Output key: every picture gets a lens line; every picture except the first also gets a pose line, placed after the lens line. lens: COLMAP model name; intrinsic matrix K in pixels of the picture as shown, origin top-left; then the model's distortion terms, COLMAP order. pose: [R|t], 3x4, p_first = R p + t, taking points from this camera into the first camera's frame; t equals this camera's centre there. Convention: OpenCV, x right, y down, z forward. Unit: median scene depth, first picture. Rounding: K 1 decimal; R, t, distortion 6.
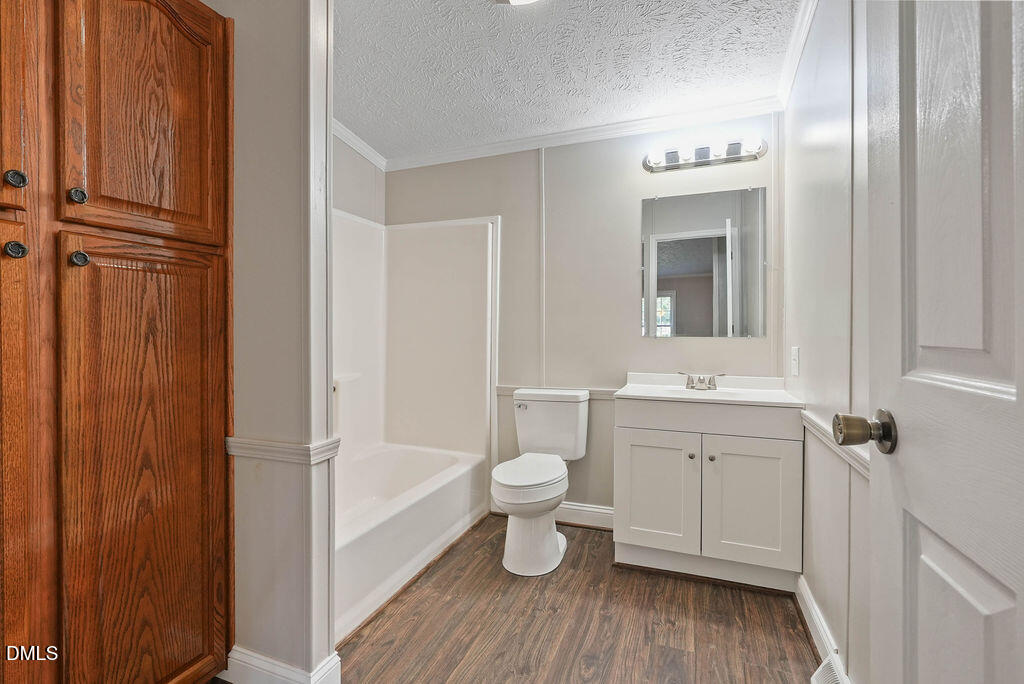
lens RADIAL K [[460.6, 0, 512.2], [0, 460.6, 337.4], [0, 0, 1]] dist [-0.001886, -0.000257]
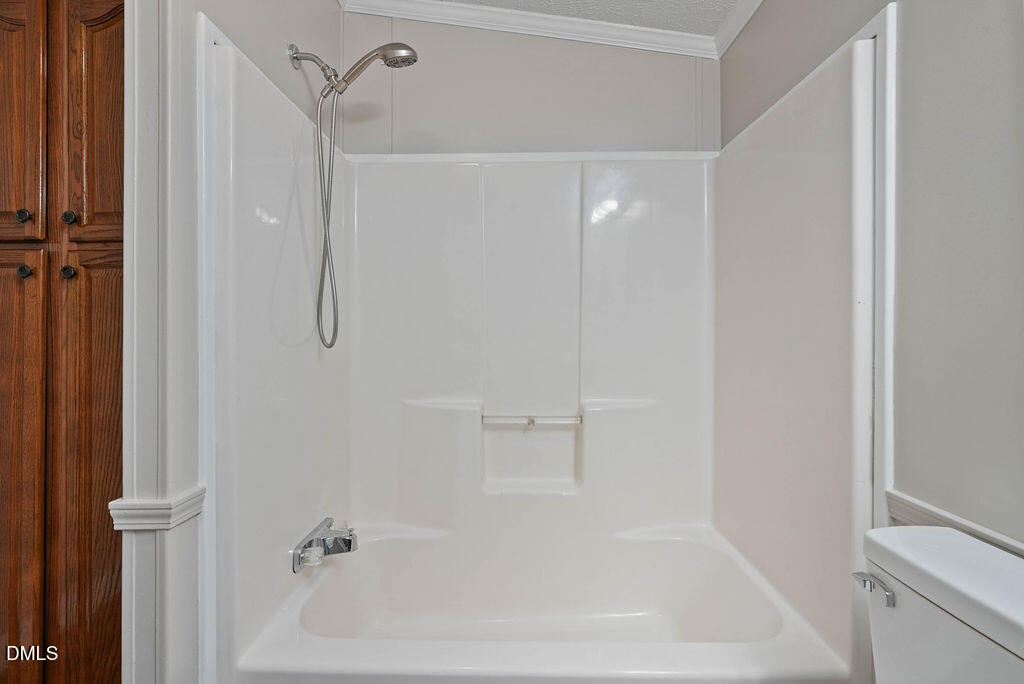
lens RADIAL K [[460.6, 0, 512.2], [0, 460.6, 337.4], [0, 0, 1]] dist [-0.001886, -0.000257]
pose [[0.350951, 0.013216, -0.936301, 0.481141], [-0.012960, 0.999873, 0.009256, -0.030946], [0.936304, 0.008886, 0.351077, 1.501799]]
